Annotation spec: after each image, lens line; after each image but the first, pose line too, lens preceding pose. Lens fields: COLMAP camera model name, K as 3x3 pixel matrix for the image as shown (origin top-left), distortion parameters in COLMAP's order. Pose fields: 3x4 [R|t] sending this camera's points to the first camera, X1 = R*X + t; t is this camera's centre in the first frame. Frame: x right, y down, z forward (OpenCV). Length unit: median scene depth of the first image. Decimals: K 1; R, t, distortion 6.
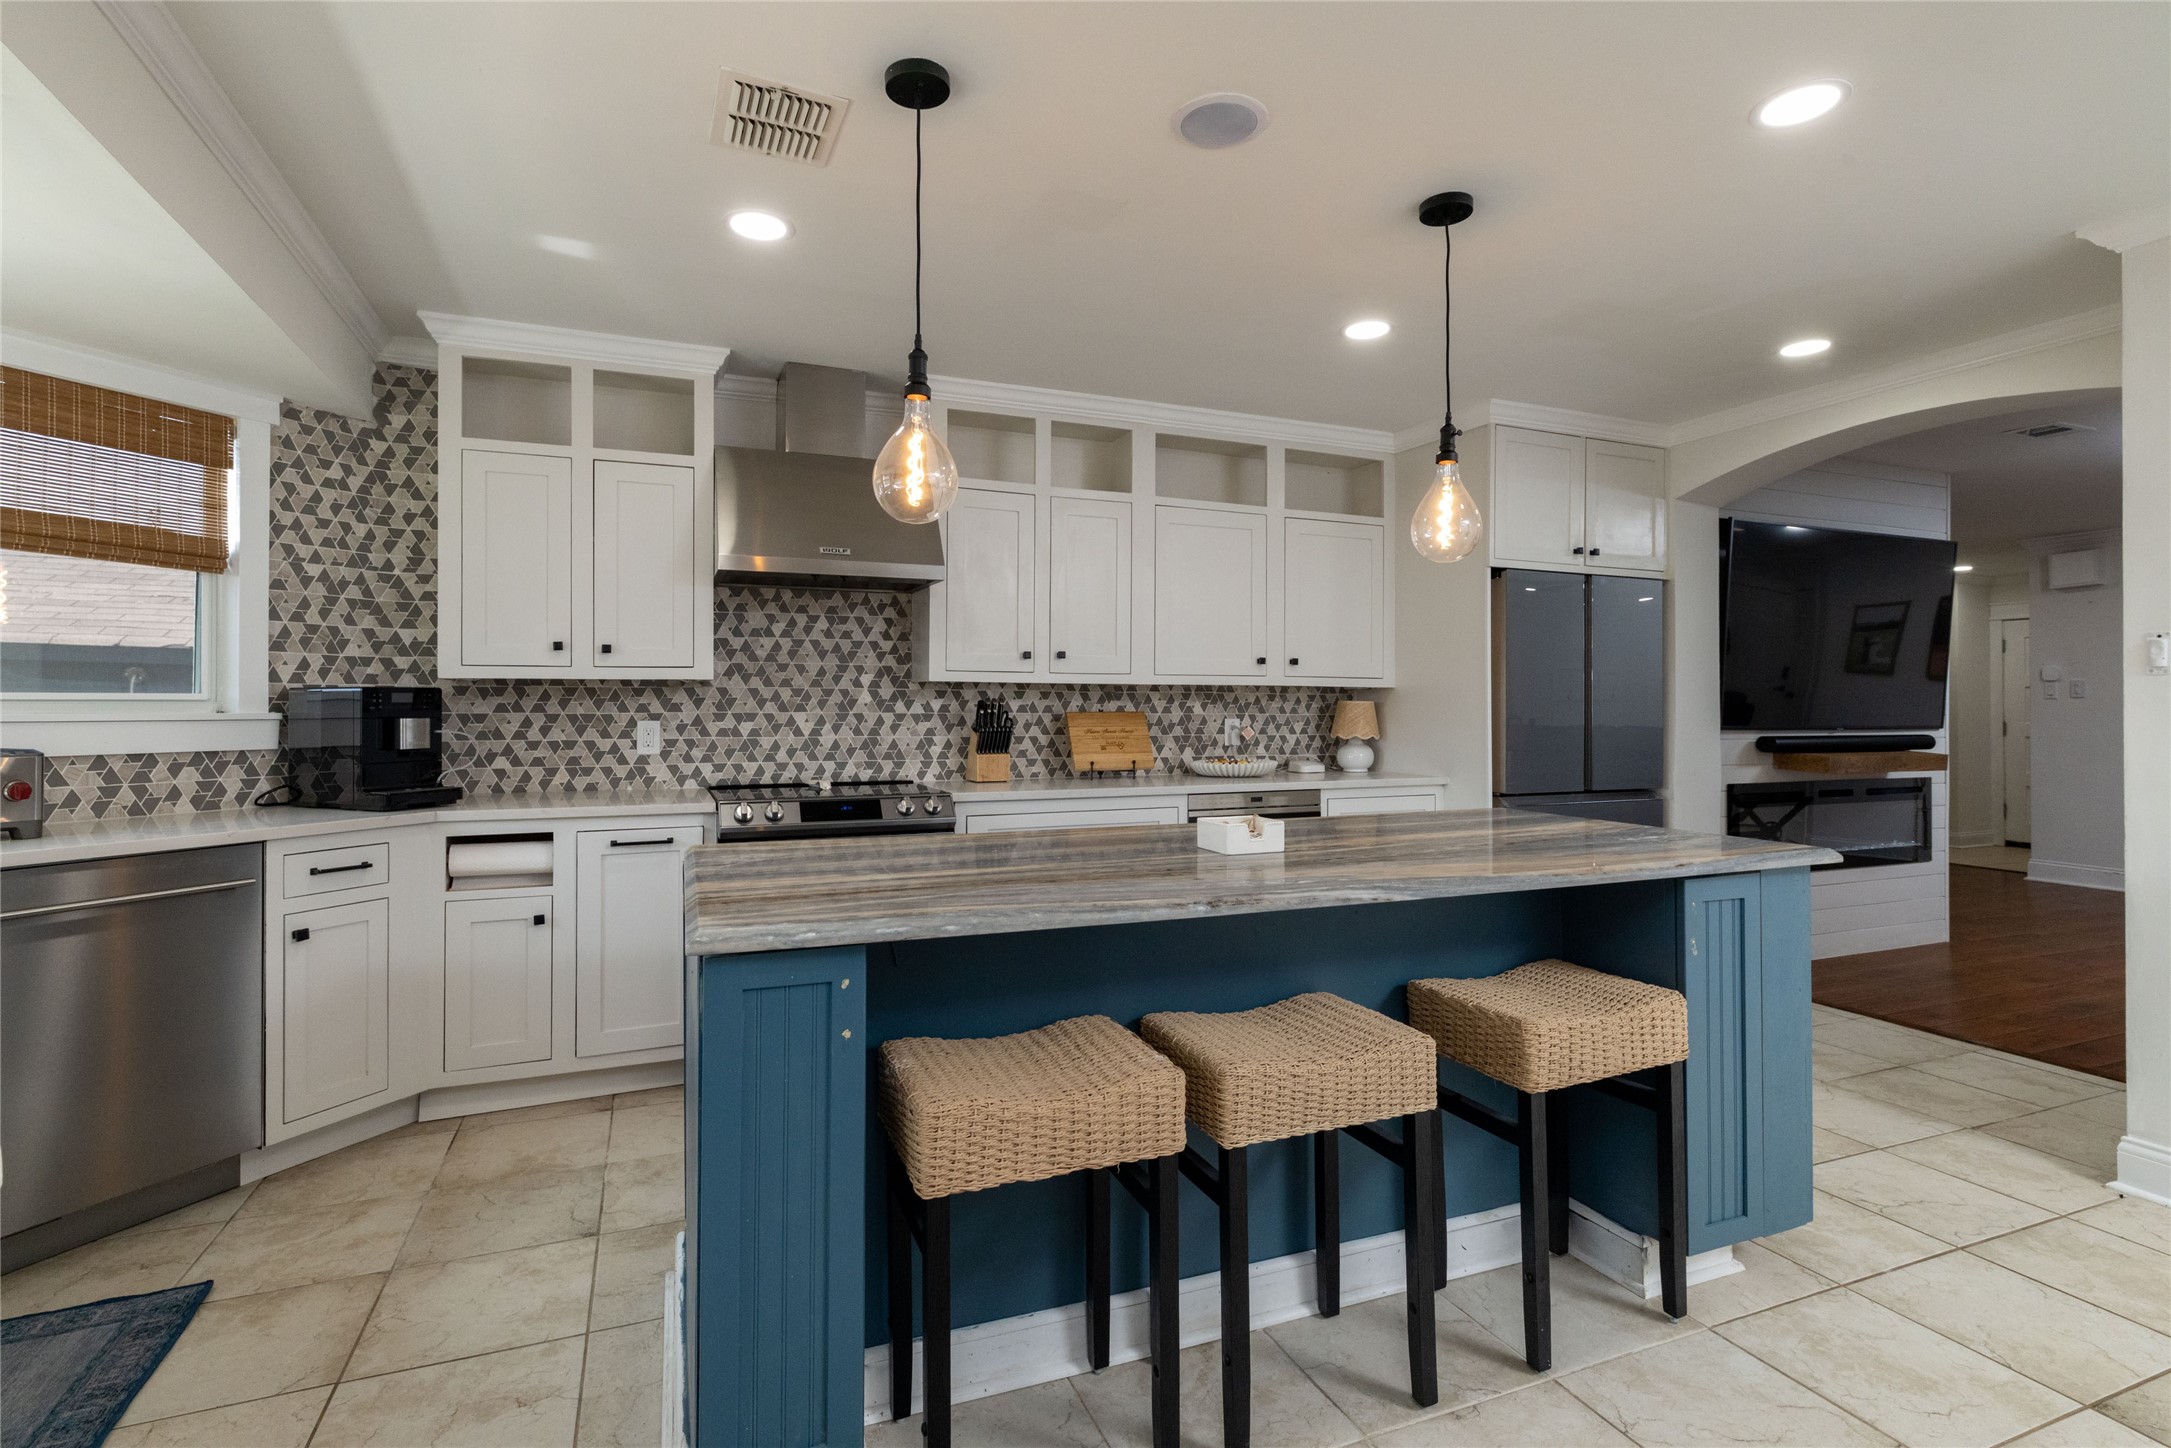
lens RADIAL K [[1033.3, 0, 1085.7], [0, 1033.3, 698.9], [0, 0, 1]] dist [0.001520, -0.000526]
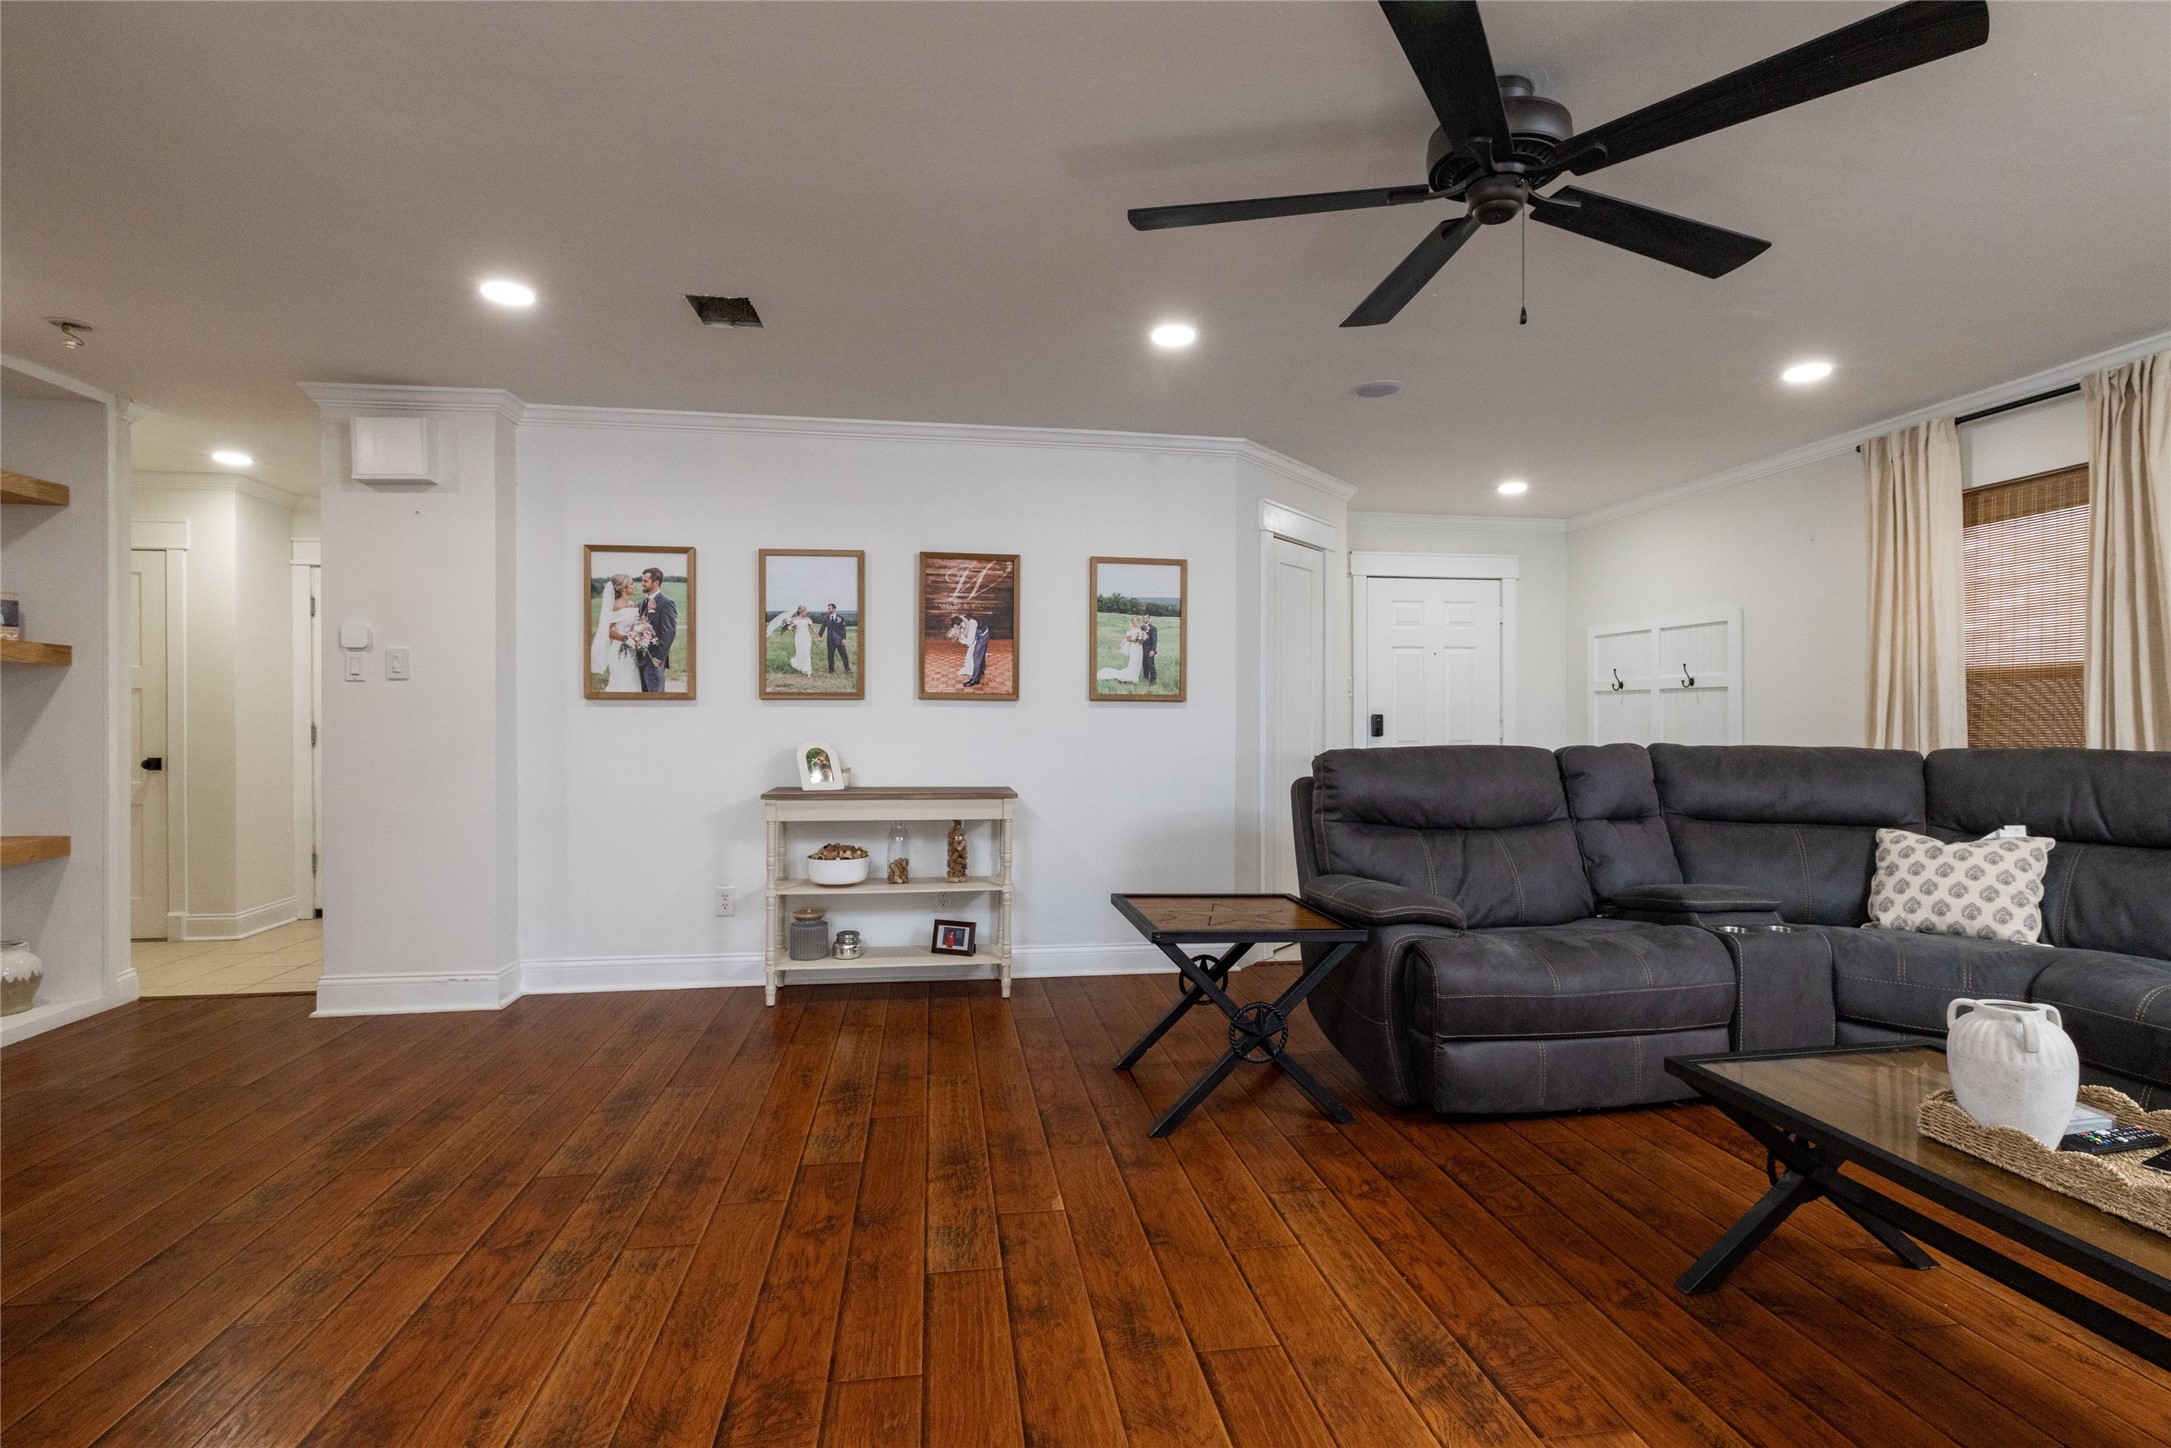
lens RADIAL K [[1033.3, 0, 1089.0], [0, 1033.3, 720.0], [0, 0, 1]] dist [0.001520, -0.000526]
pose [[0.243356, -0.008912, 0.969896, 0.957979], [-0.005684, 0.999928, 0.010614, 0.024621], [-0.969920, -0.008096, 0.243287, 0.945923]]
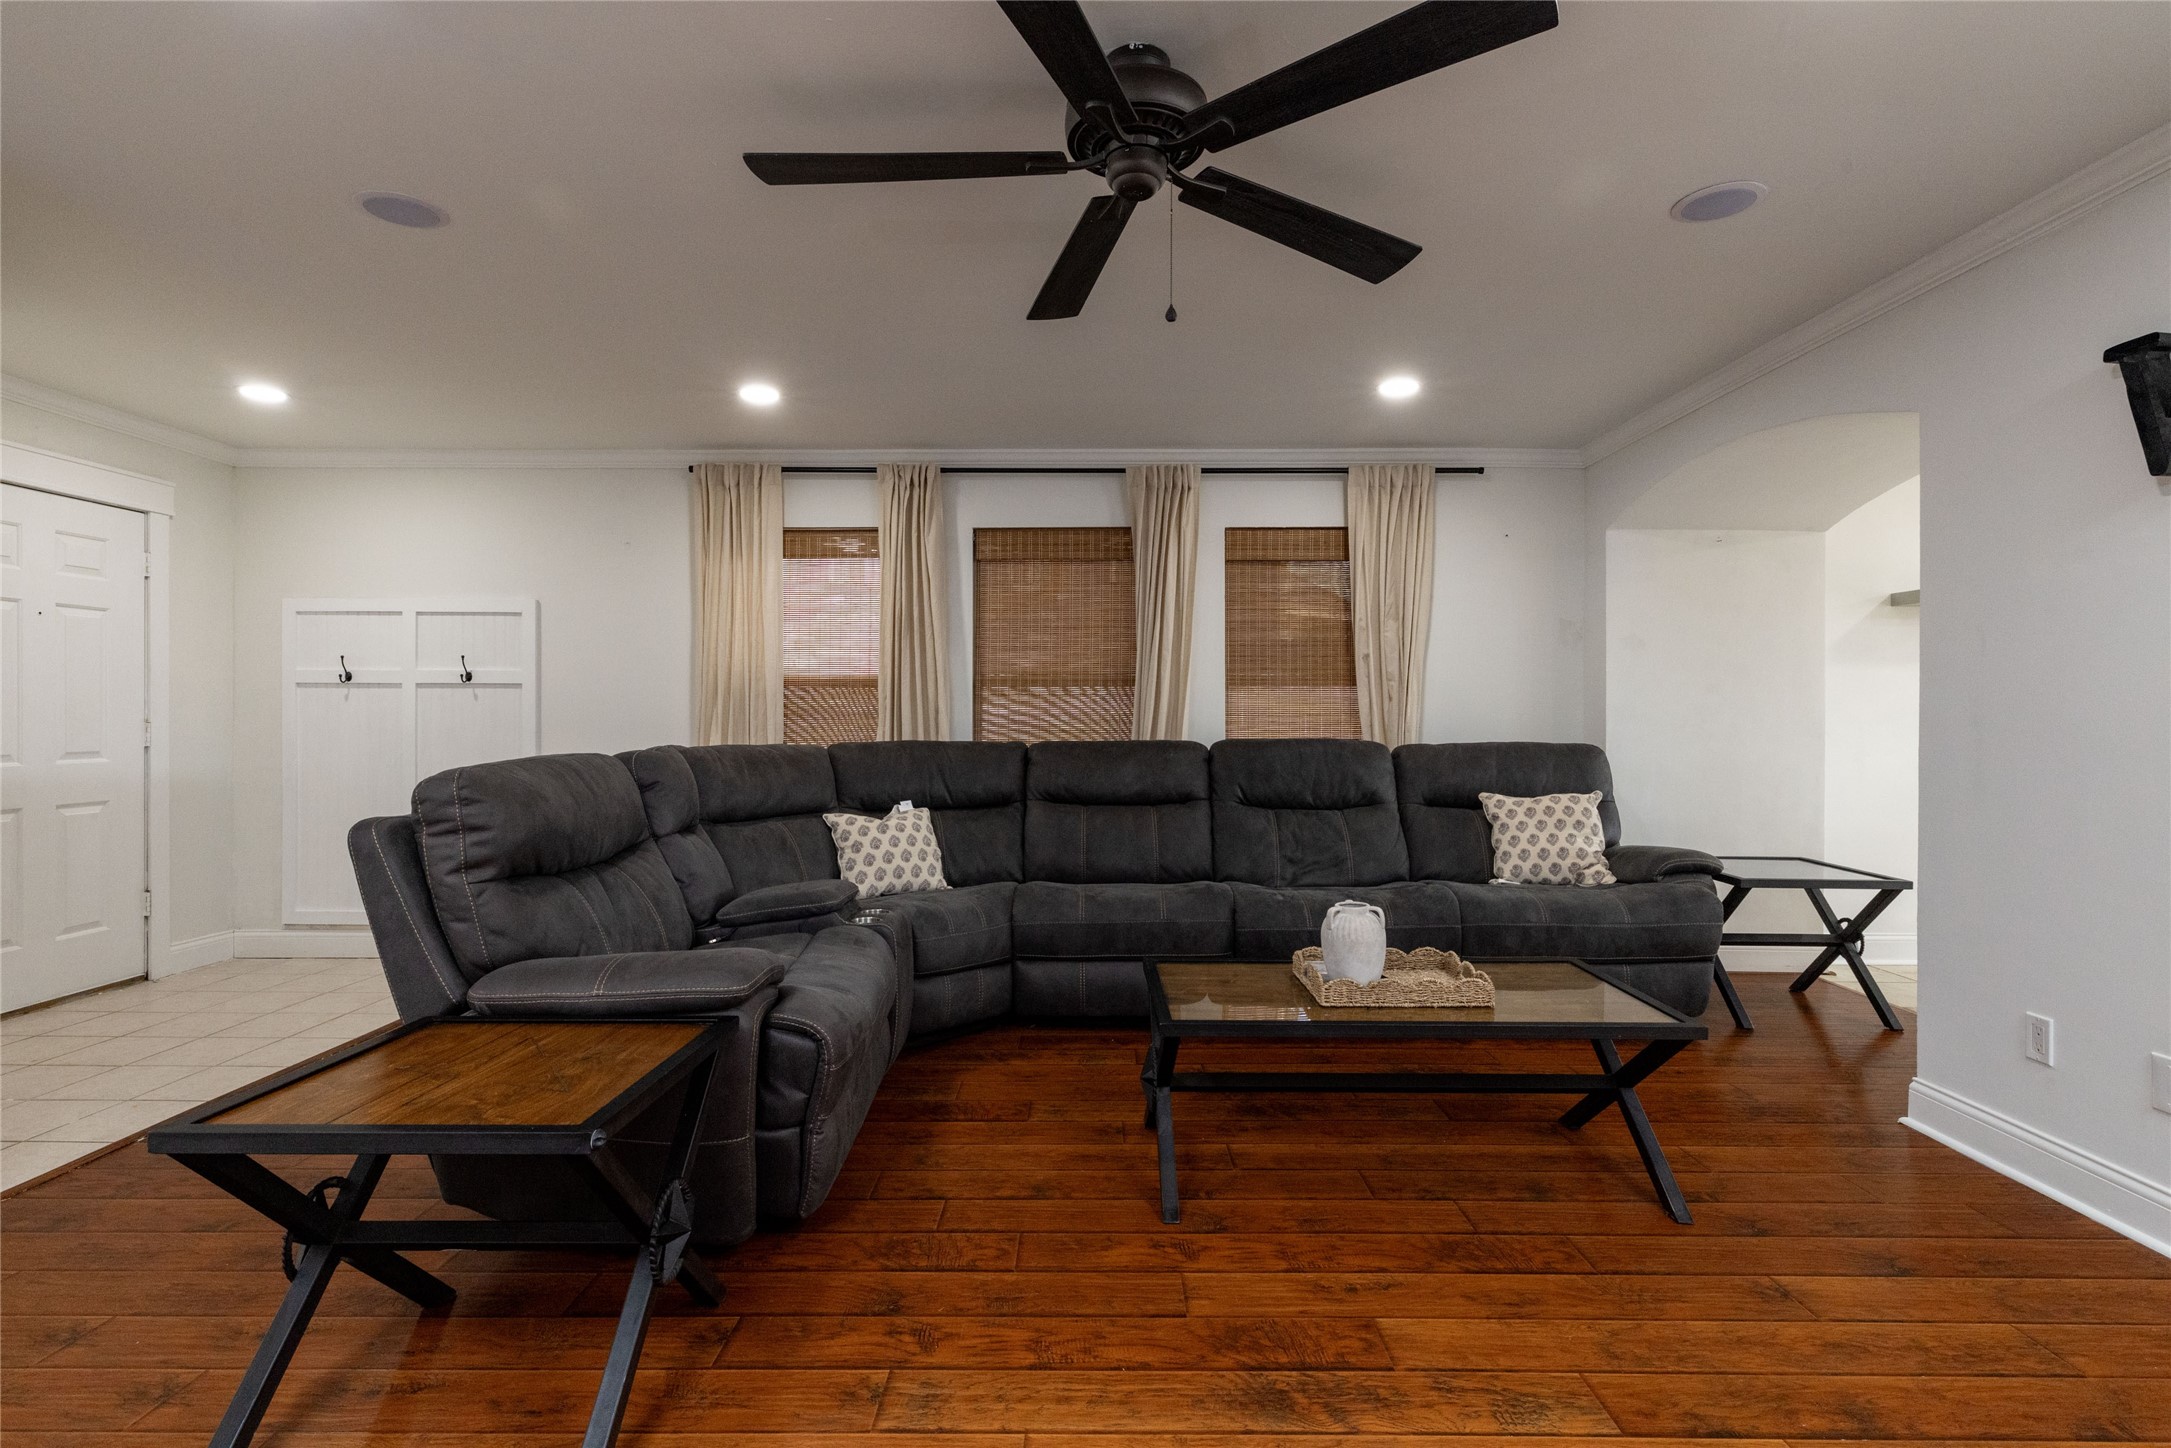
lens RADIAL K [[1033.3, 0, 1087.9], [0, 1033.3, 717.5], [0, 0, 1]] dist [0.001520, -0.000526]
pose [[-0.919912, -0.008172, 0.392040, 1.374775], [-0.010480, 0.999938, -0.003746, 0.029392], [-0.391985, -0.007555, -0.919941, 1.373420]]
